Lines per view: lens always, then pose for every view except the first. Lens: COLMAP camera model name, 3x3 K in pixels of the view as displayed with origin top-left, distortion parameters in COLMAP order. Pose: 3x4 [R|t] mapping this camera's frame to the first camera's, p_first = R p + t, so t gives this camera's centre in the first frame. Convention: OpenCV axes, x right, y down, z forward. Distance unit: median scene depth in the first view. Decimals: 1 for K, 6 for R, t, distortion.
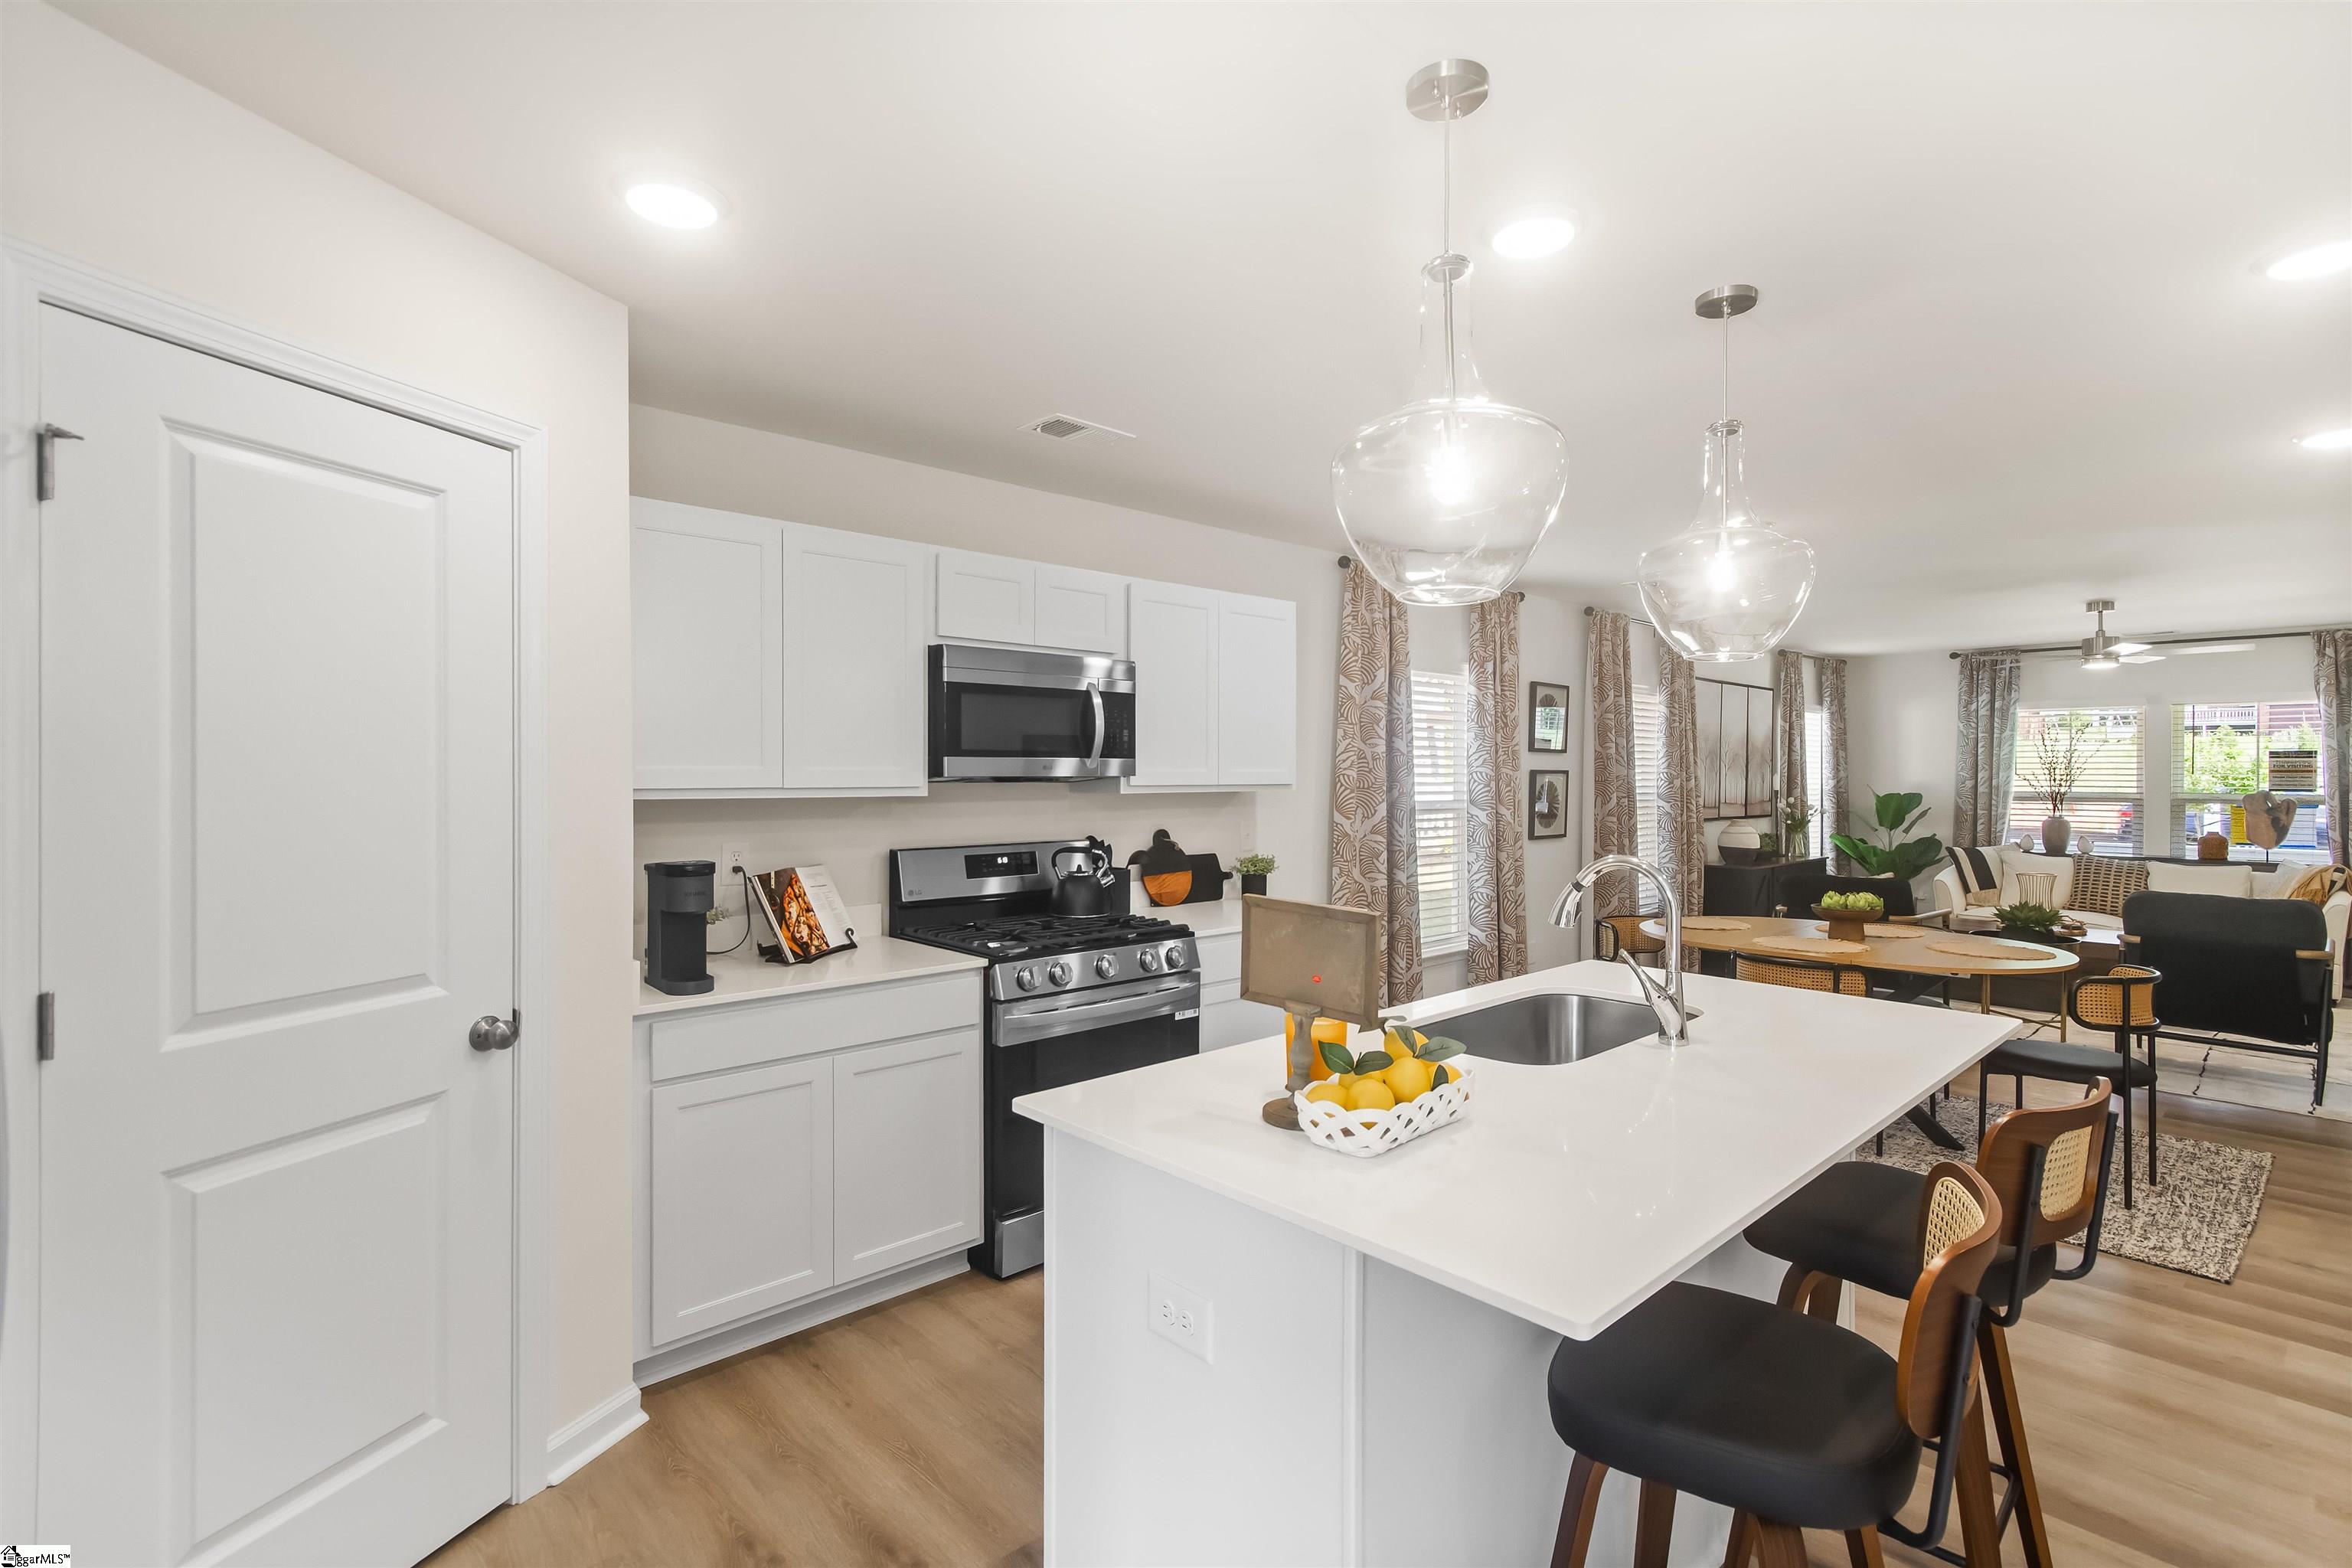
lens RADIAL K [[1101.5, 0, 1180.0], [0, 1101.5, 778.7], [0, 0, 1]] dist [0.009906, 0.000150]
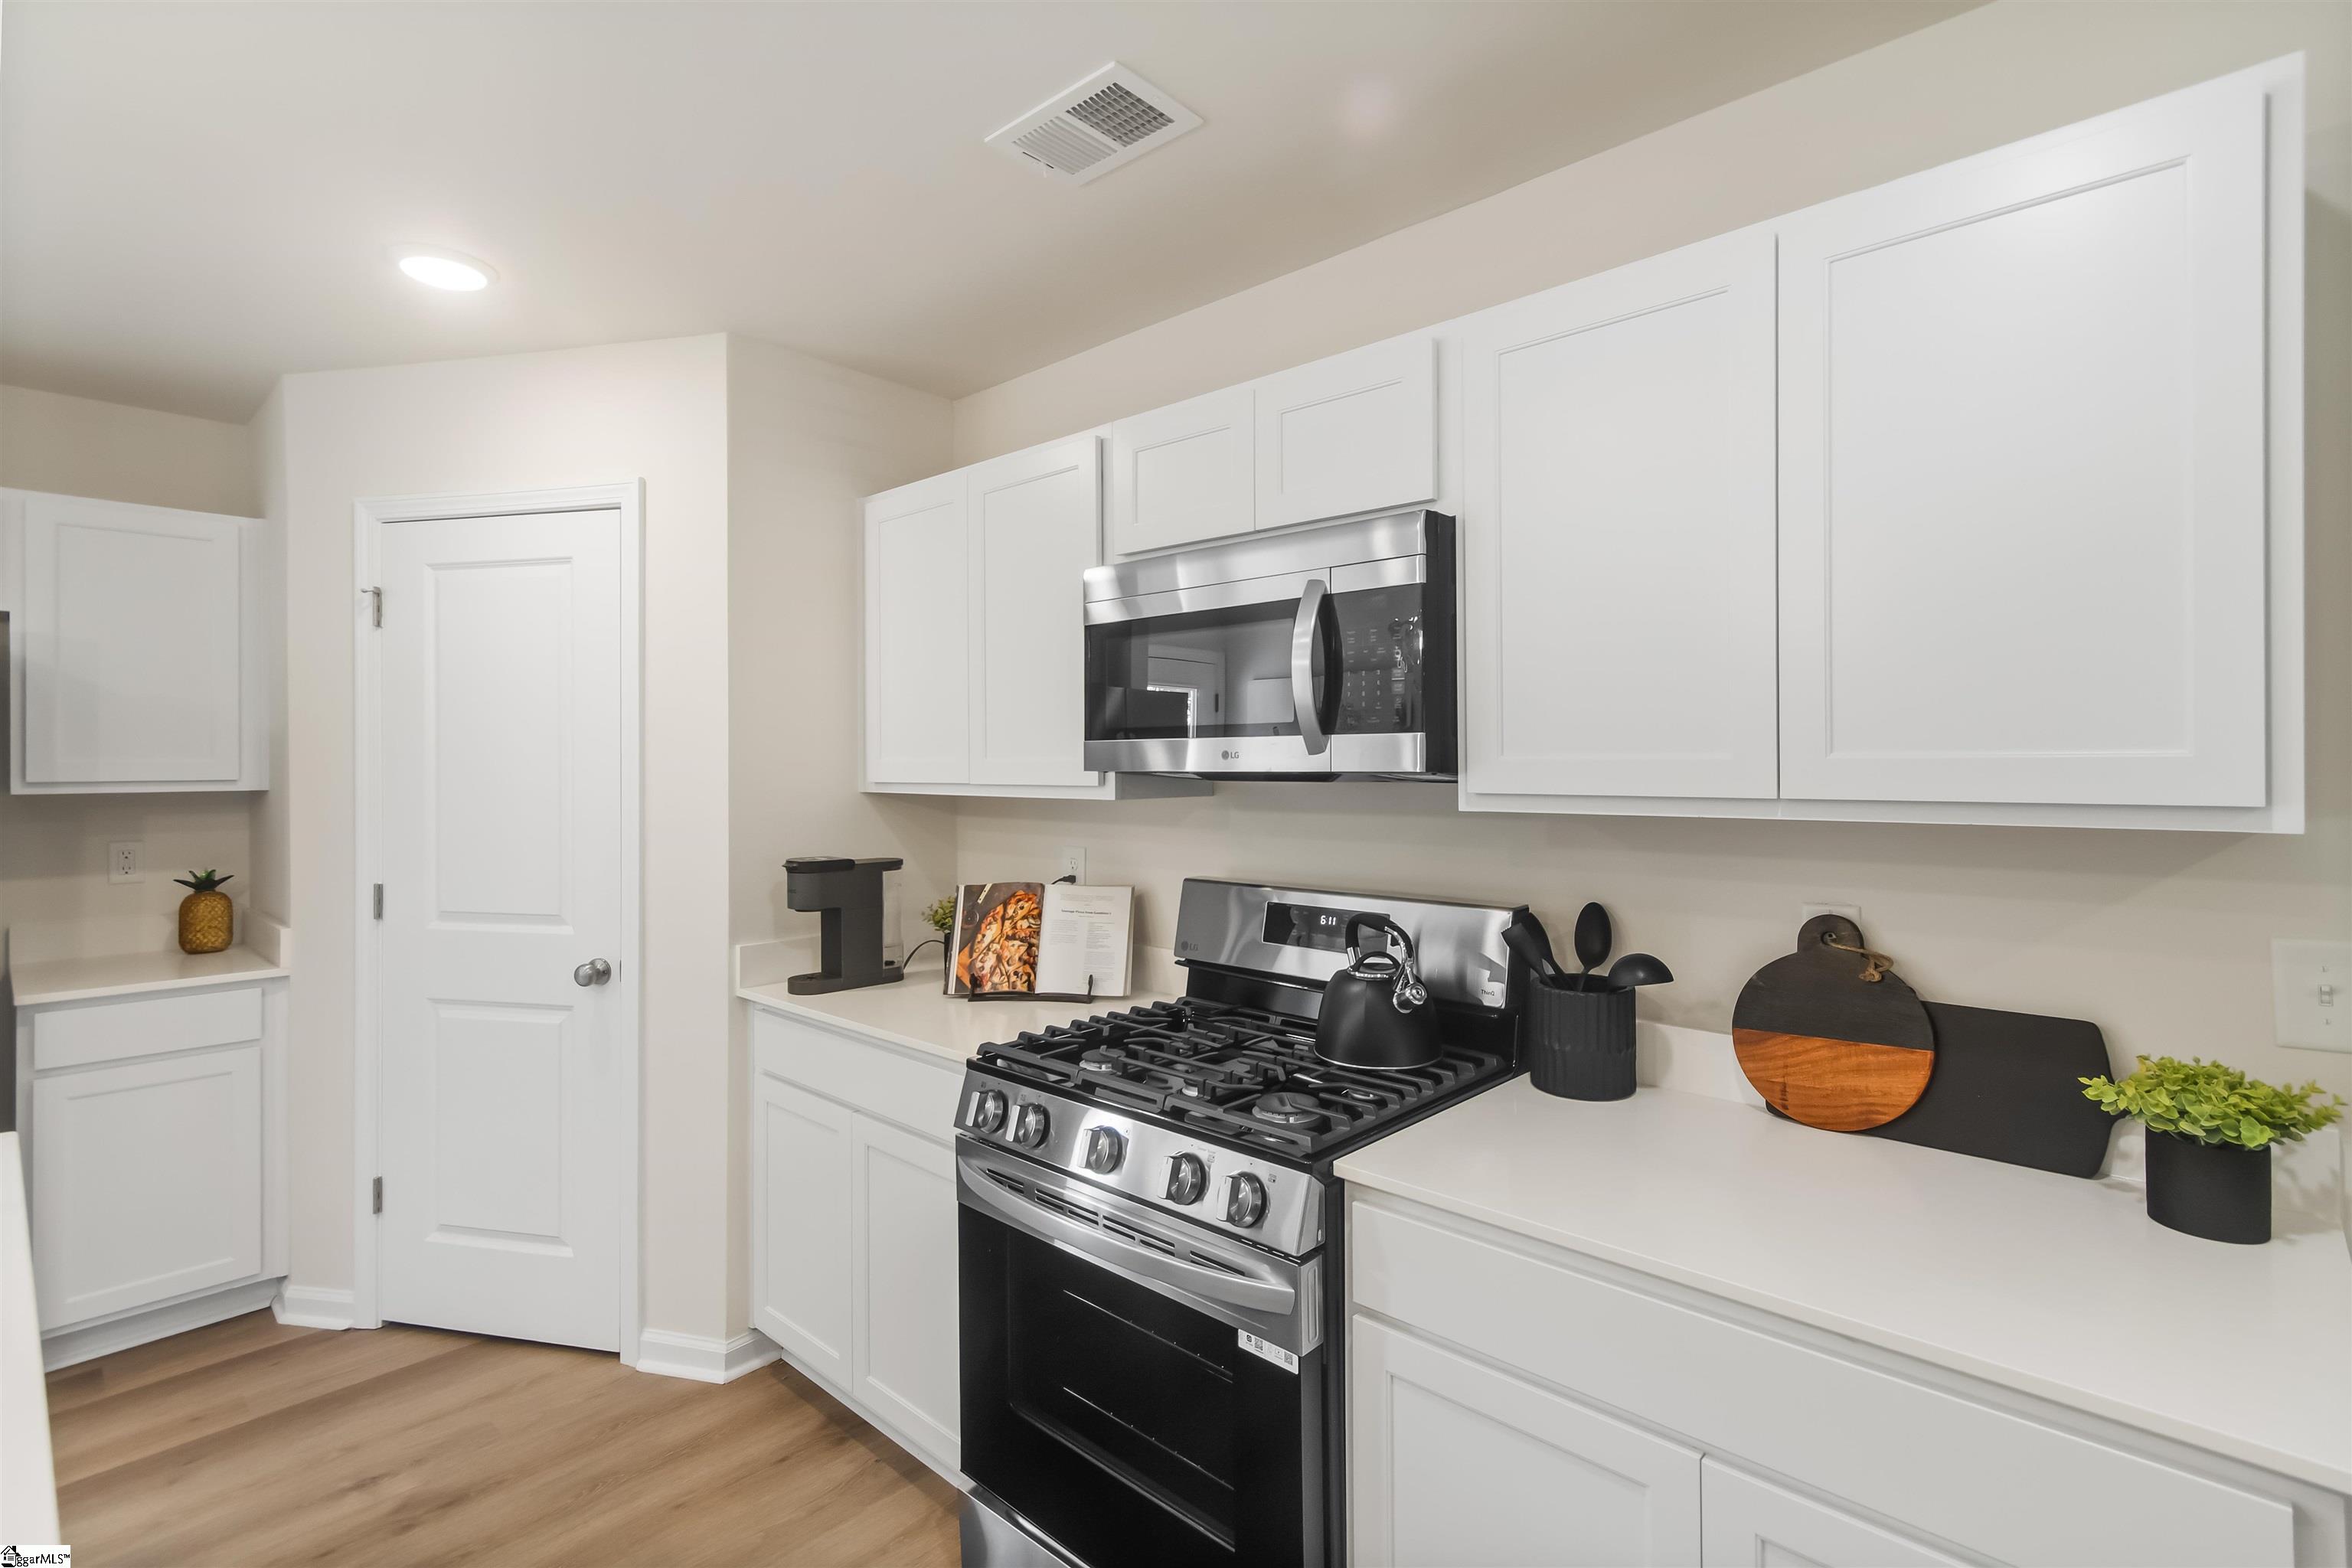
lens RADIAL K [[1101.5, 0, 1176.9], [0, 1101.5, 763.4], [0, 0, 1]] dist [0.009906, 0.000150]
pose [[0.078070, 0.000172, -0.996948, 0.478358], [0.000607, 1.000000, 0.000220, -0.007333], [0.996948, -0.000622, 0.078070, 1.075015]]
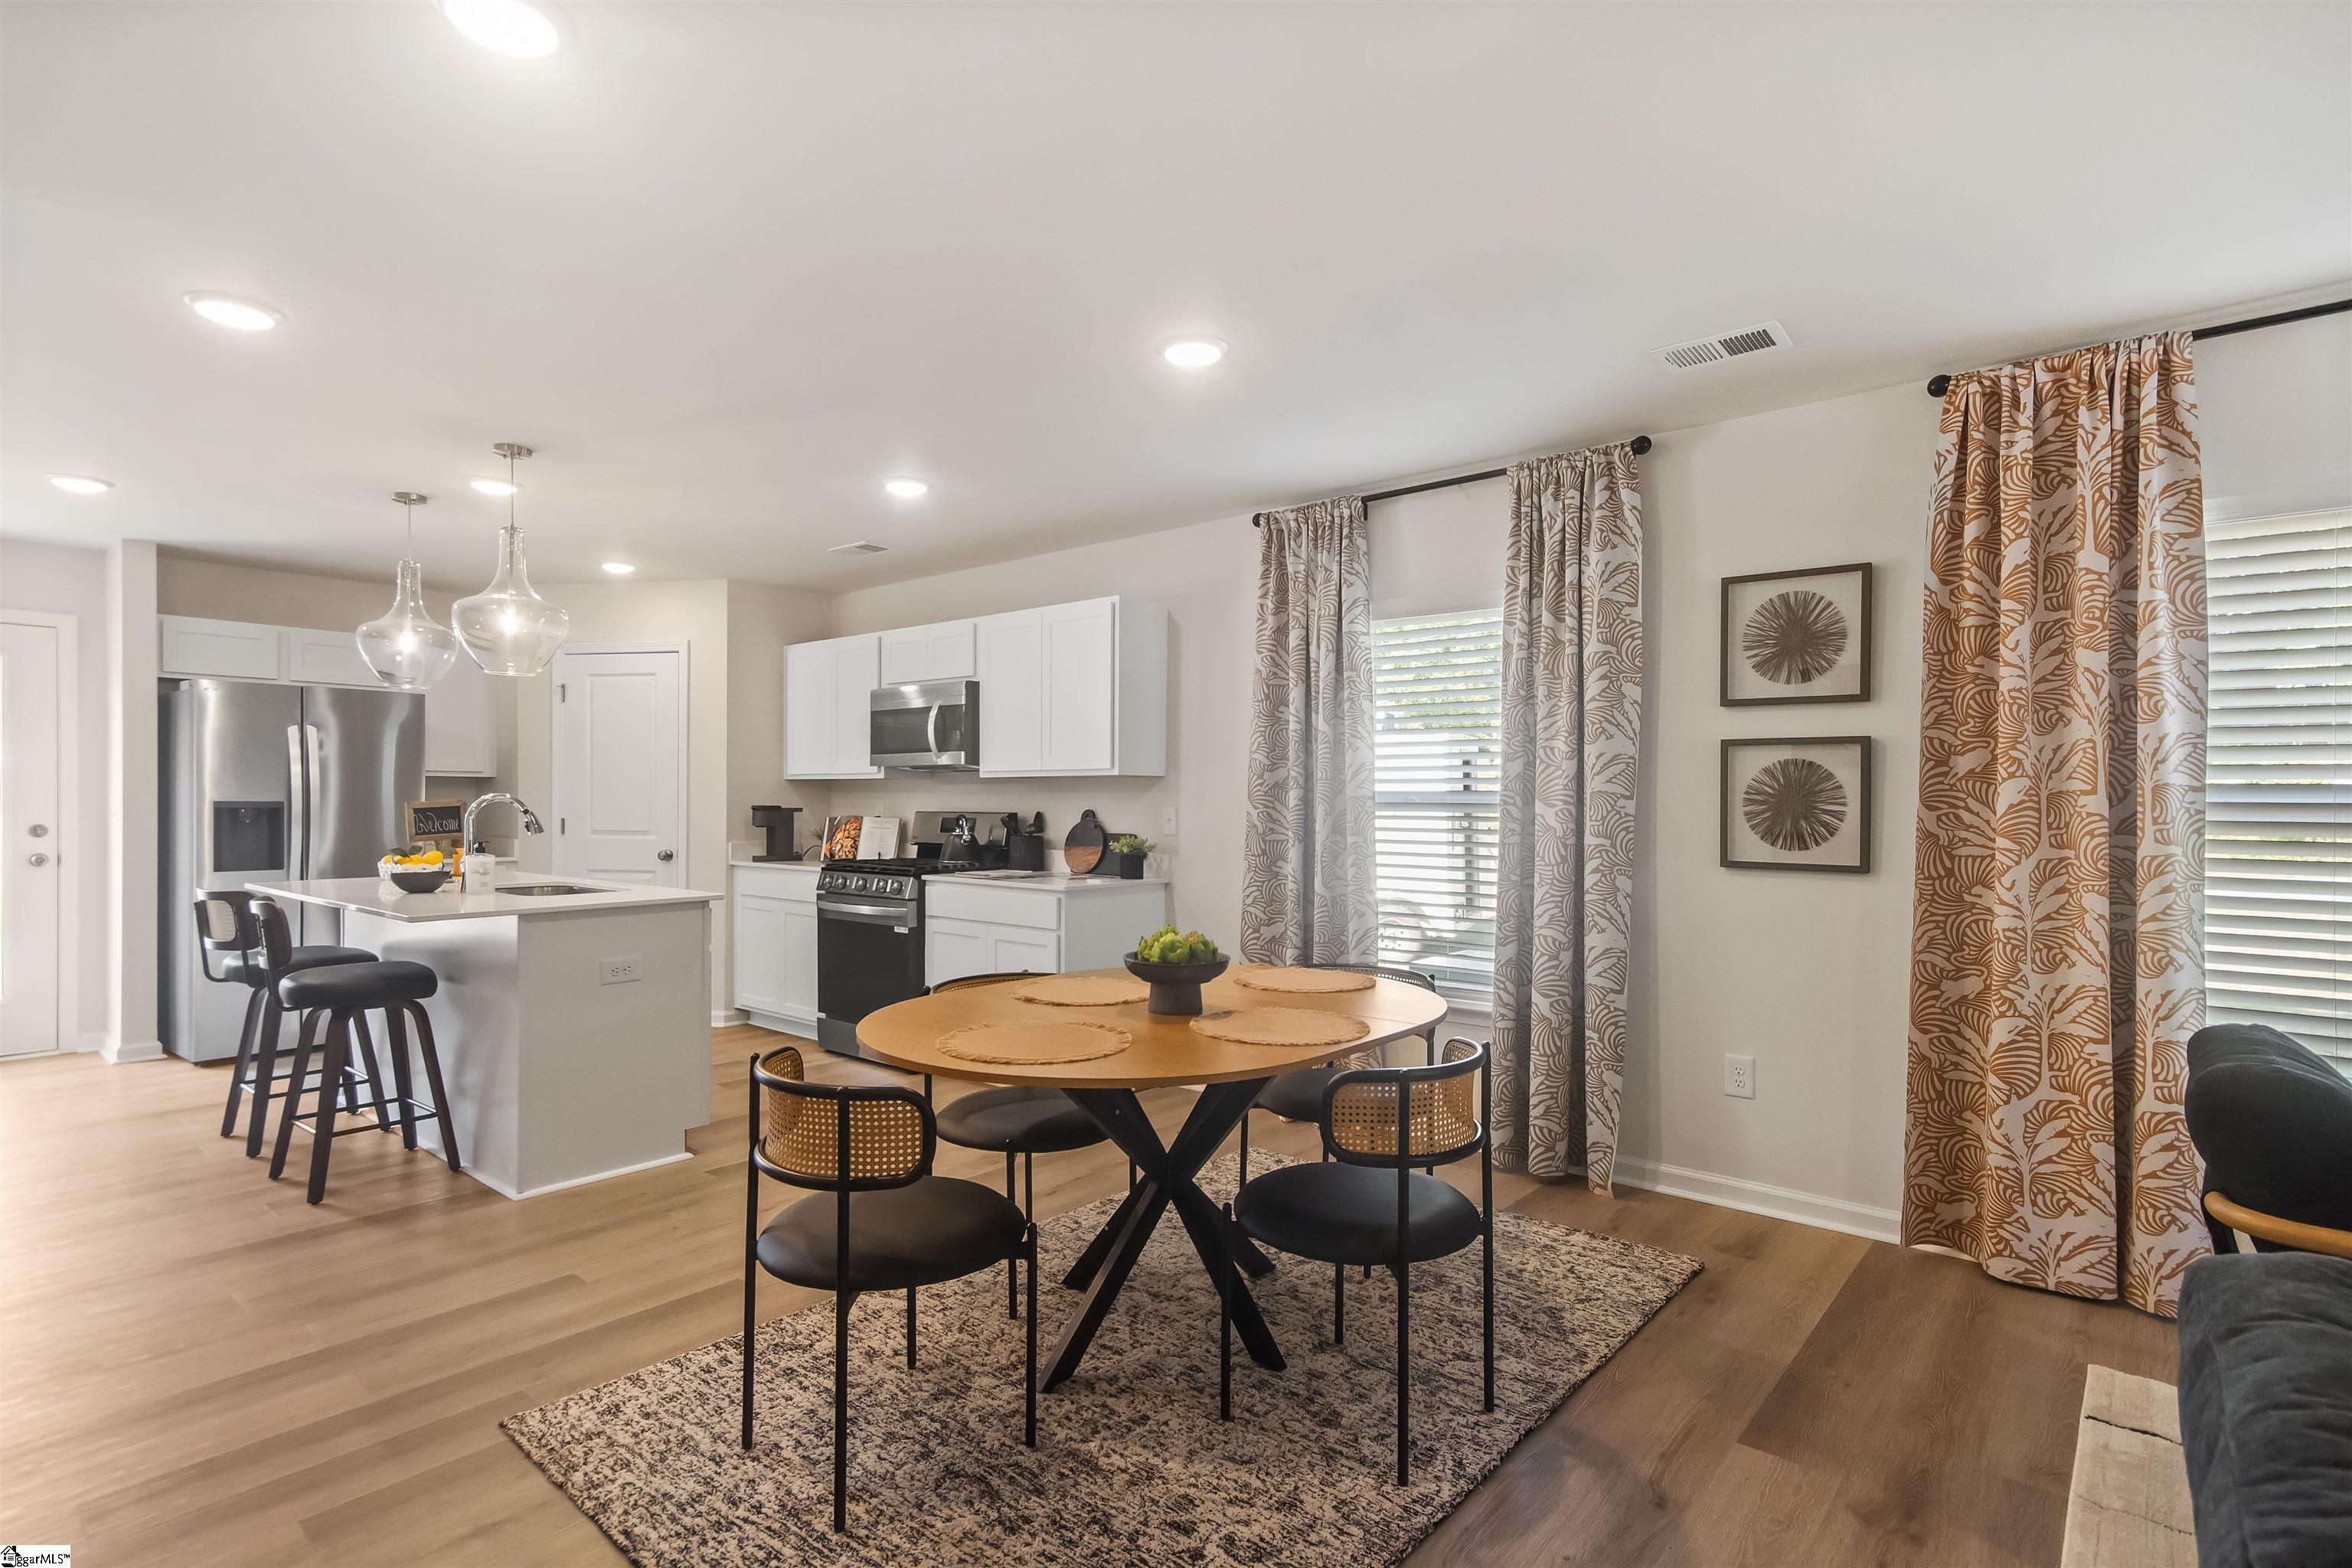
lens RADIAL K [[1152.1, 0, 1174.7], [0, 1152.1, 804.6], [0, 0, 1]] dist [0.017583, 0.000448]
pose [[0.116435, 0.005884, -0.993181, 1.751064], [-0.008940, 0.999948, 0.004876, 0.048164], [0.993158, 0.008312, 0.116481, 1.352955]]
